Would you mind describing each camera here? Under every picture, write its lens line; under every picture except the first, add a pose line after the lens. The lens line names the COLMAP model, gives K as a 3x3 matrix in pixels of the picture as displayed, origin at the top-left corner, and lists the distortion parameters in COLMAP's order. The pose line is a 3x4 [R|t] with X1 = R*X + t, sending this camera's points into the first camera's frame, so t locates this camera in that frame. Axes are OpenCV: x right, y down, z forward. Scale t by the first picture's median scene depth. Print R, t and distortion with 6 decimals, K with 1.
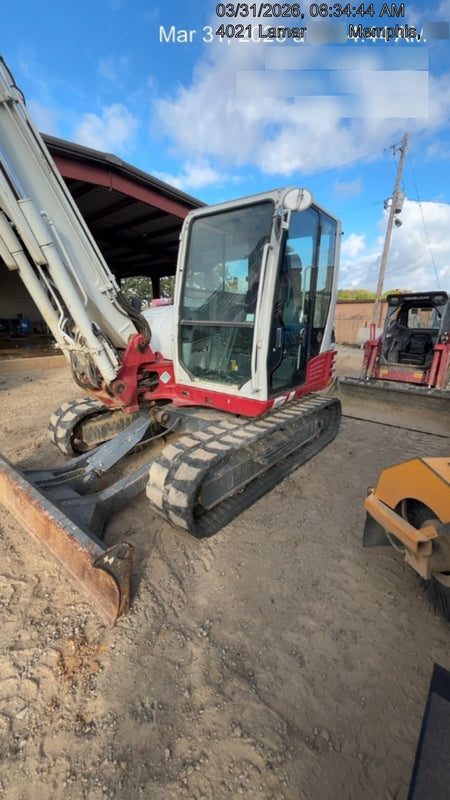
lens RADIAL K [[307.0, 0, 227.7], [0, 307.0, 398.2], [0, 0, 1]] dist [-0.000223, -0.000021]
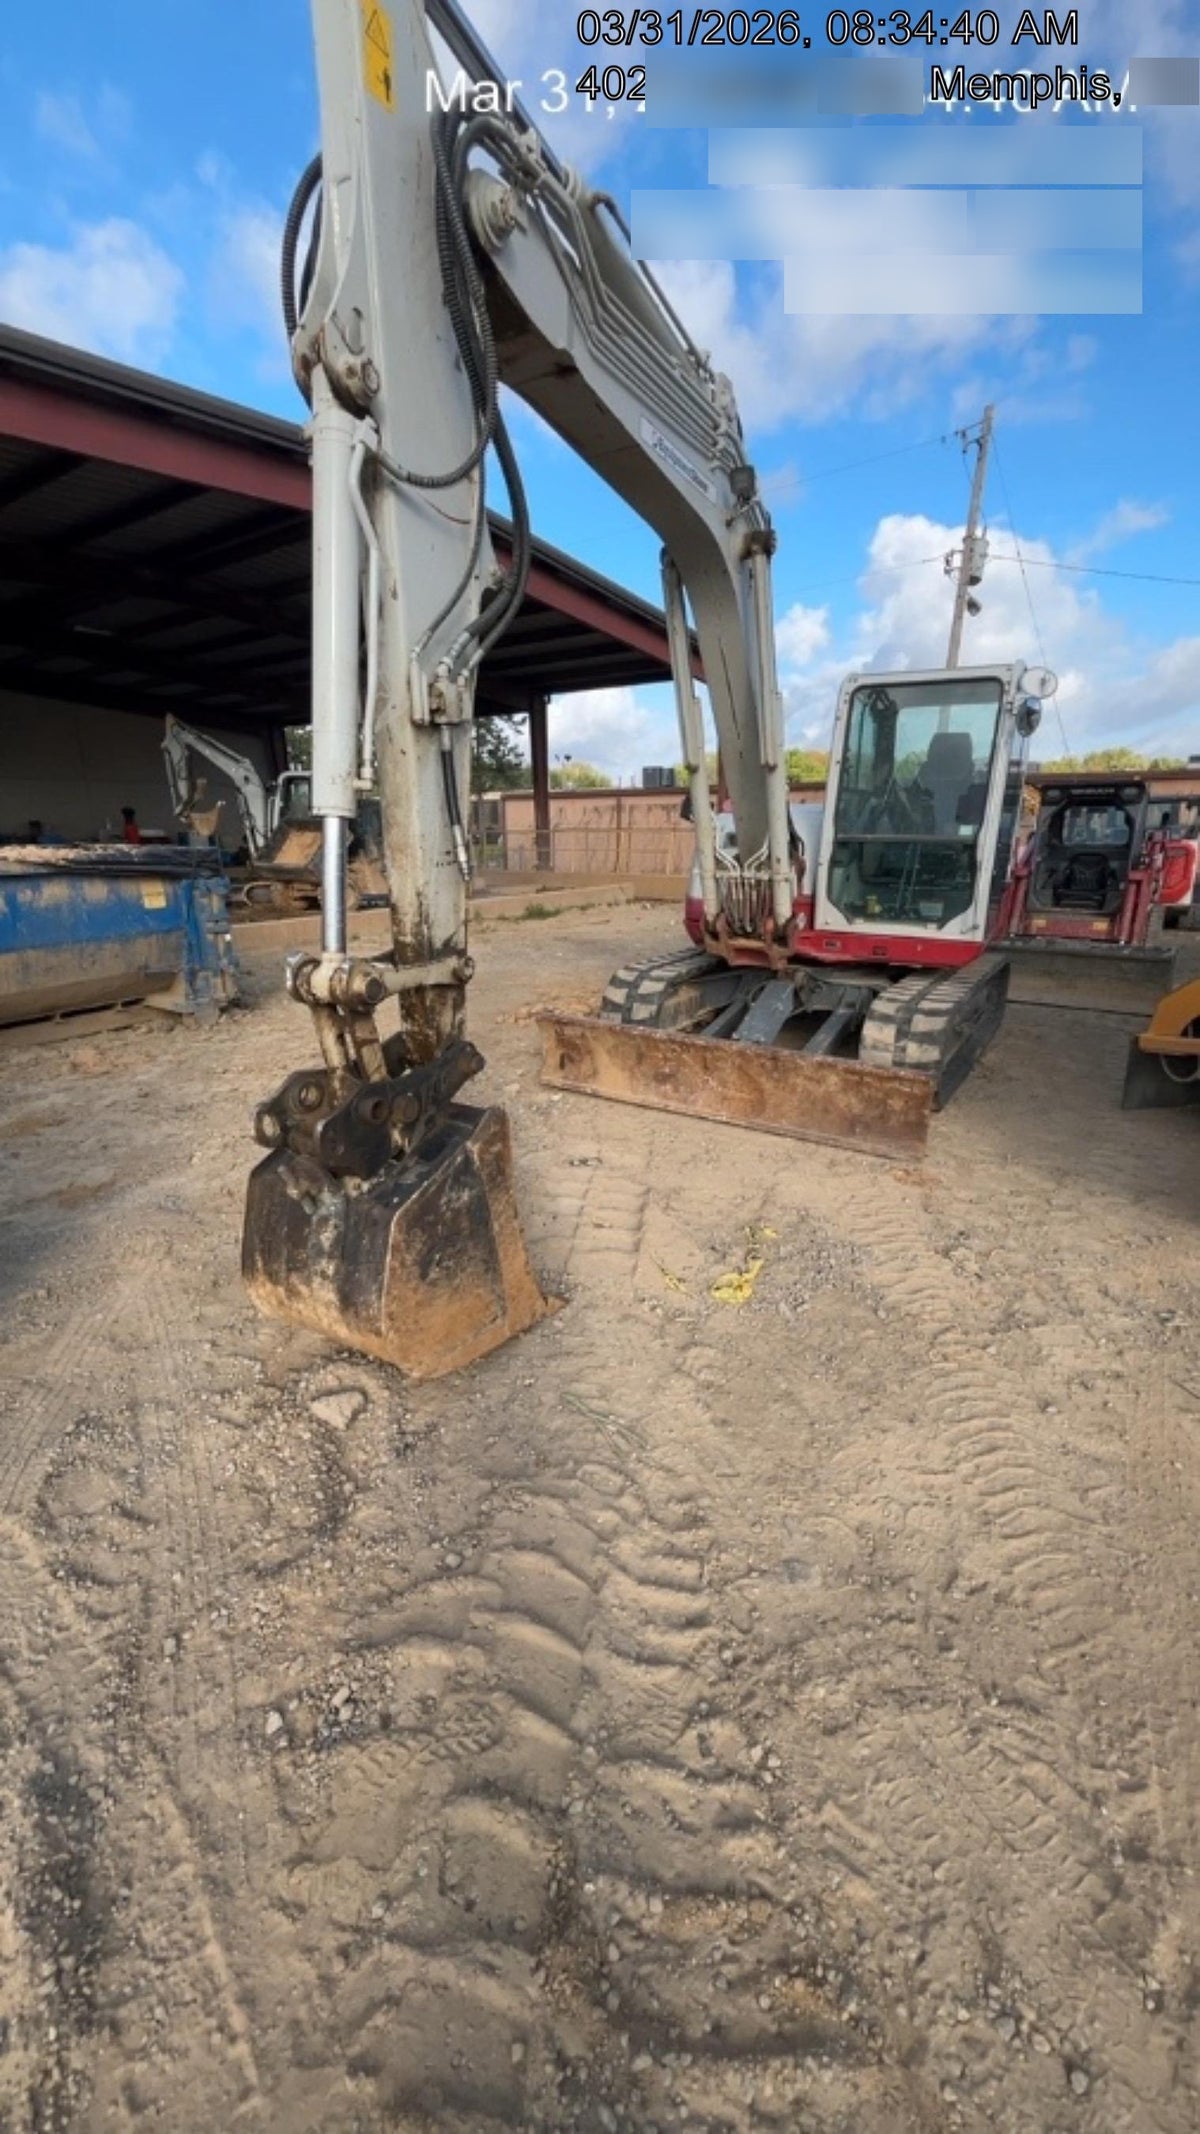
lens RADIAL K [[819.0, 0, 607.3], [0, 819.0, 1062.3], [0, 0, 1]] dist [-0.000223, -0.000021]
pose [[0.991476, -0.042870, 0.123037, -0.523714], [0.039573, 0.998792, 0.029115, 0.104448], [-0.124136, -0.023998, 0.991975, -0.441326]]
